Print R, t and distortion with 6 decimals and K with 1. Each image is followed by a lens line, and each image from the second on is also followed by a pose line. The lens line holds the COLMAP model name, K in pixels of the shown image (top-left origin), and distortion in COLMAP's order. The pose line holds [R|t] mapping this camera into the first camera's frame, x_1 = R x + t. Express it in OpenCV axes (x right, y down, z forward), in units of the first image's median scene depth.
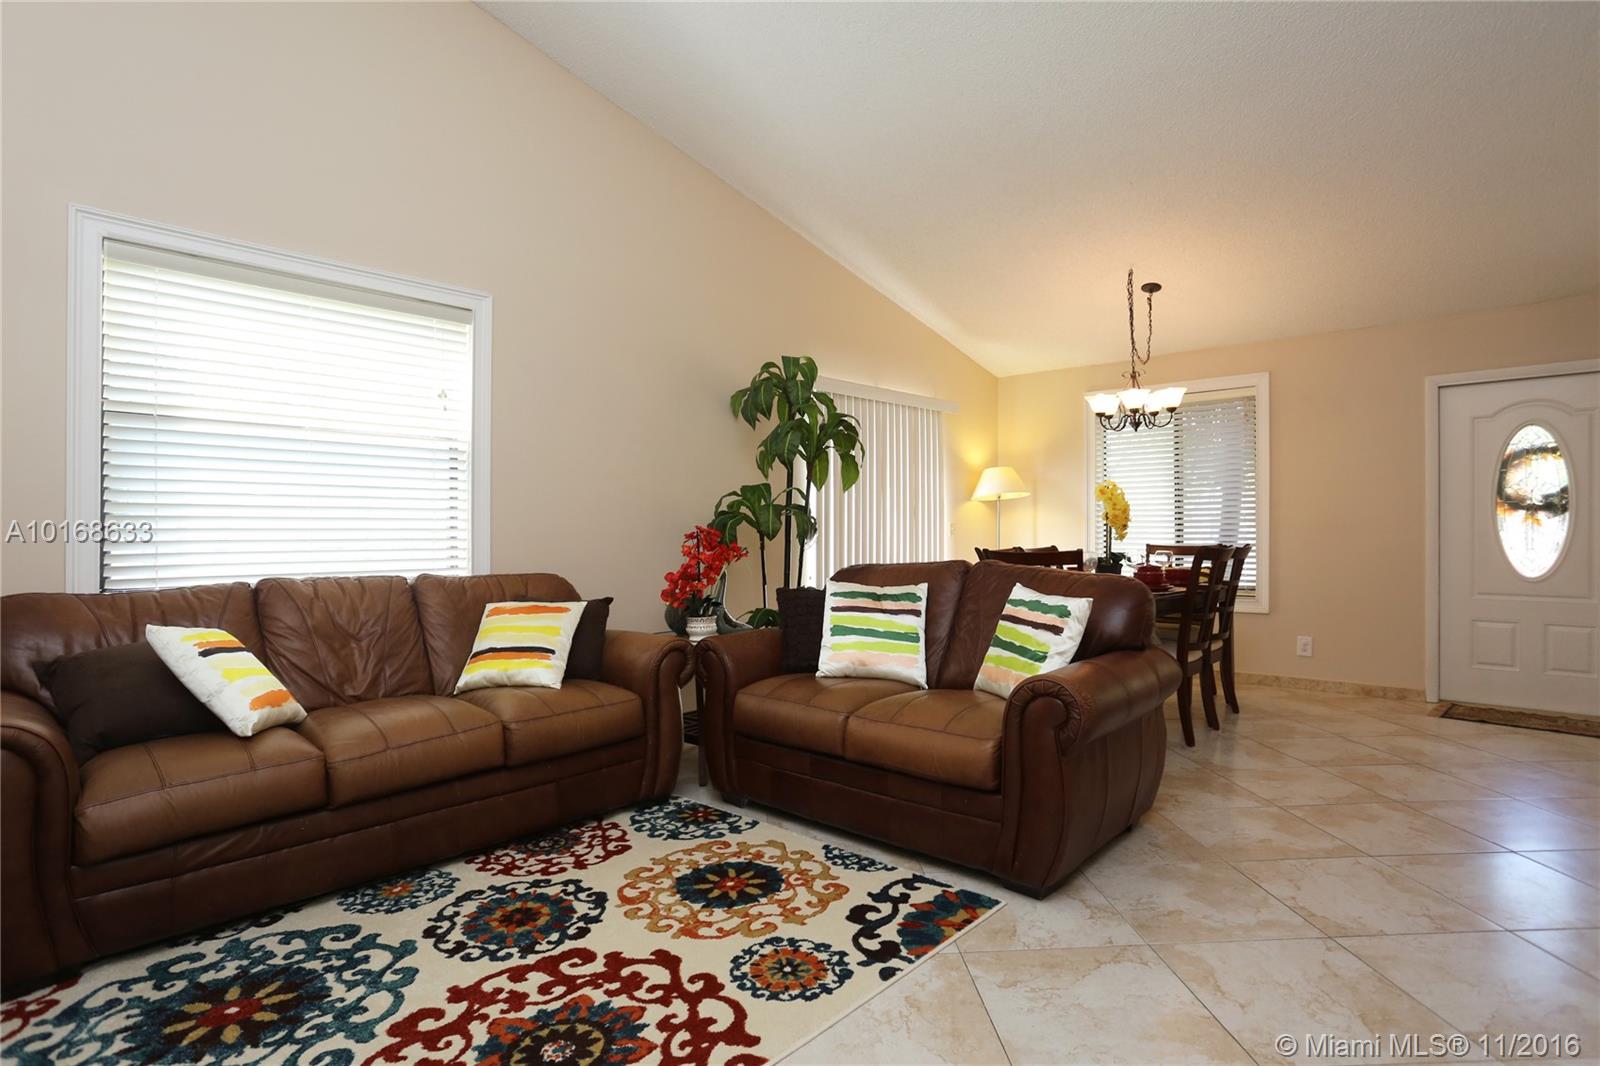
lens RADIAL K [[829.5, 0, 802.6], [0, 829.5, 530.1], [0, 0, 1]] dist [-0.027178, -0.000404]
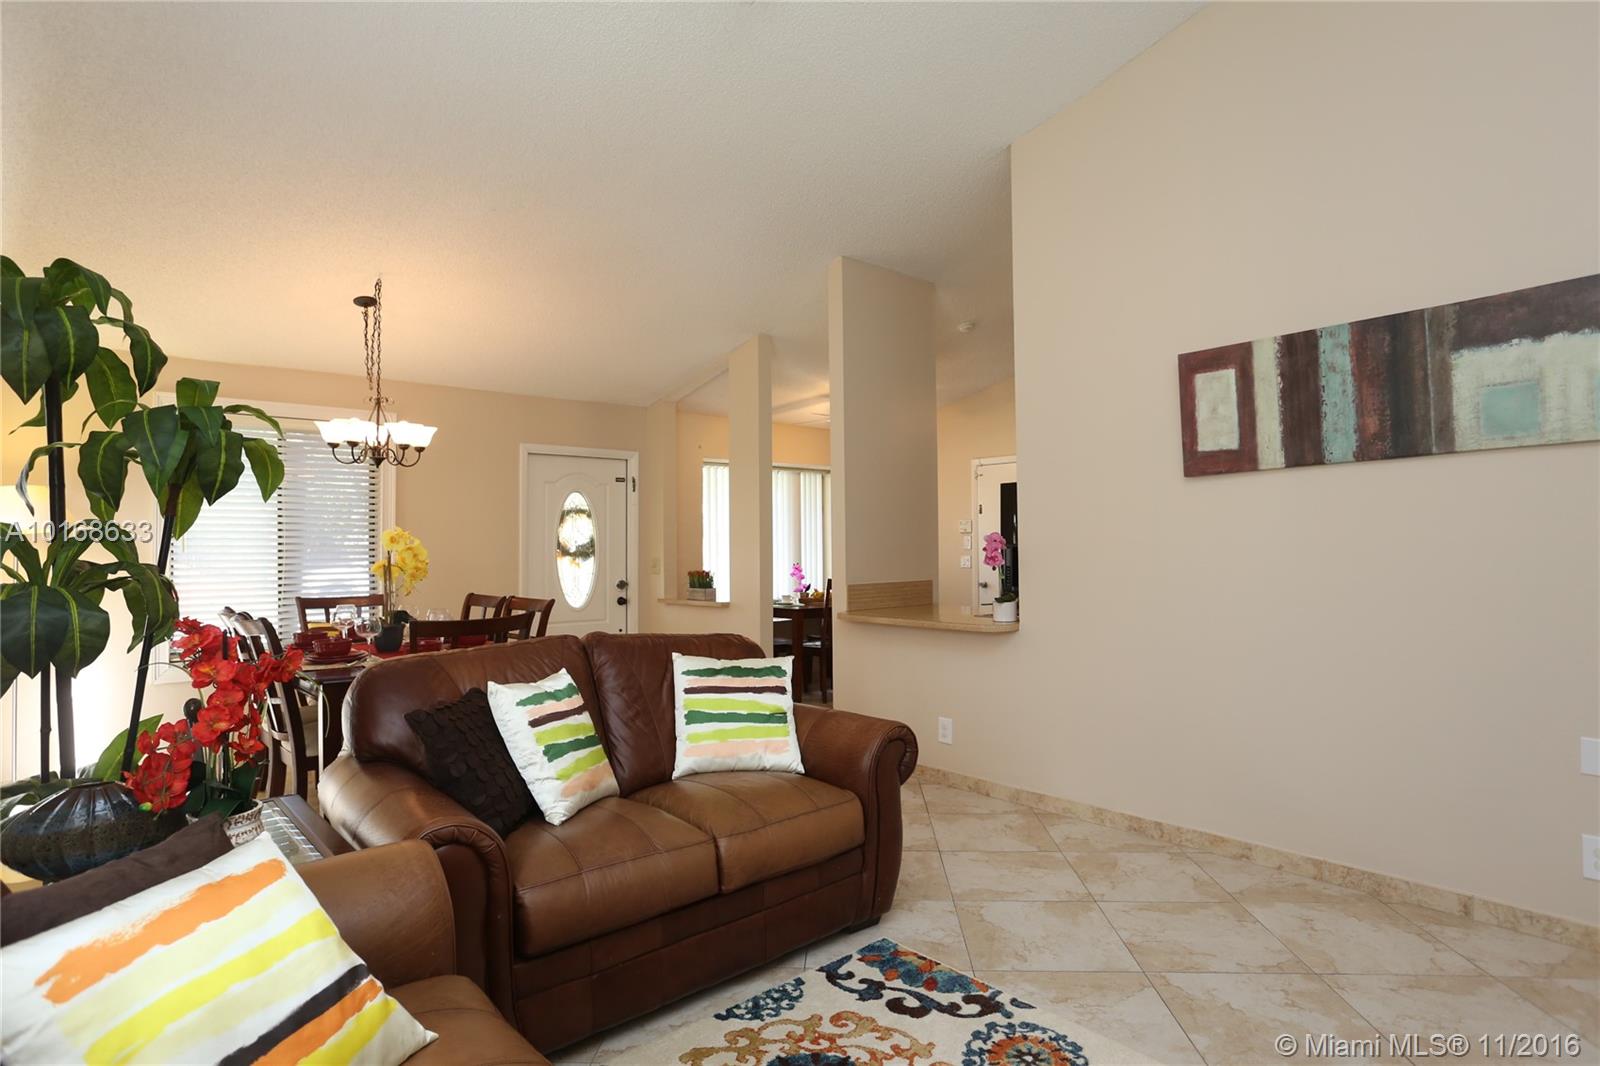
lens RADIAL K [[866.4, 0, 801.6], [0, 866.4, 529.2], [0, 0, 1]] dist [-0.040655, -0.000526]
pose [[0.102013, 0.020861, 0.994564, -0.864318], [0.017355, 0.999591, -0.022747, -0.057998], [-0.994632, 0.019581, 0.101609, 0.944253]]
